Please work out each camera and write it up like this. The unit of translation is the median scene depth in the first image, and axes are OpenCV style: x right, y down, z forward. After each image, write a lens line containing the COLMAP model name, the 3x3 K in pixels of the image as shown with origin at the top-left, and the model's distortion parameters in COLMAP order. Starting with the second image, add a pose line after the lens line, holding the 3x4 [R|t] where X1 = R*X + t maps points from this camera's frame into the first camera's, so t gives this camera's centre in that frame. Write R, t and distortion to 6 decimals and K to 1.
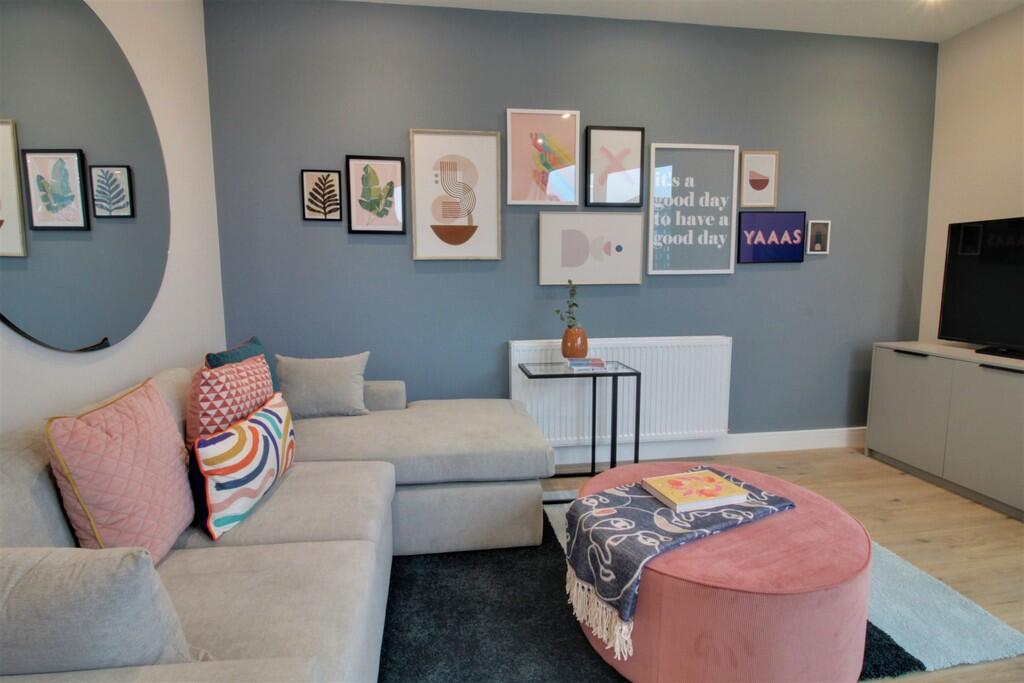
lens RADIAL K [[494.1, 0, 508.0], [0, 494.1, 337.5], [0, 0, 1]] dist [0.002398, -0.015258]
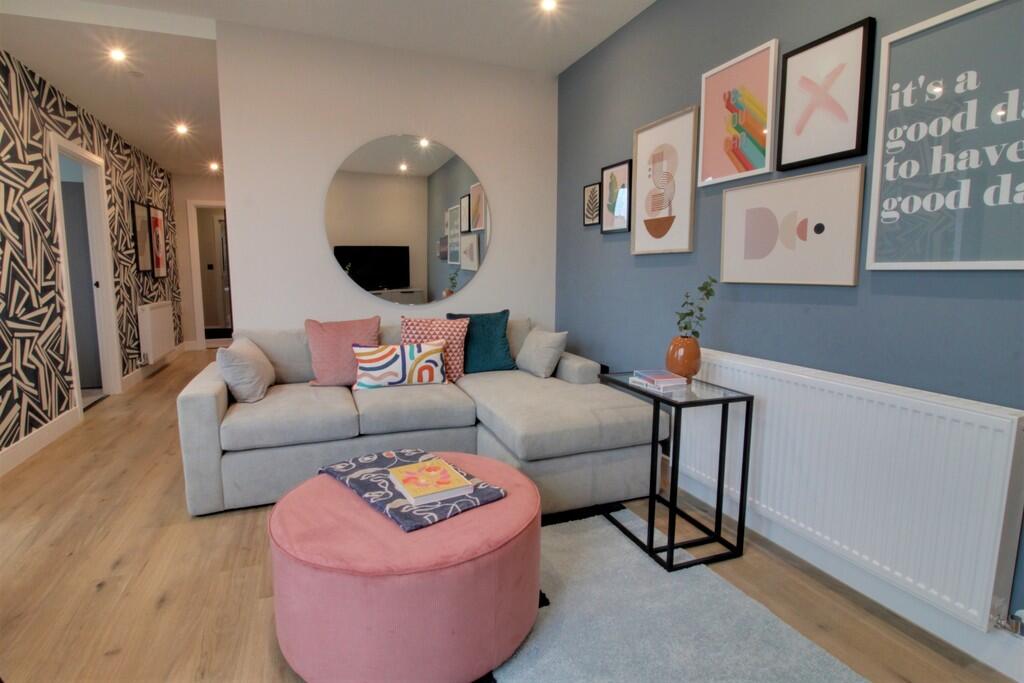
lens RADIAL K [[490.4, 0, 515.0], [0, 490.4, 332.5], [0, 0, 1]] dist [0.000847, -0.014264]
pose [[0.271615, 0.127450, -0.953930, 0.758378], [-0.118432, 0.988085, 0.098292, -0.066005], [0.955091, 0.086278, 0.283473, 0.476740]]
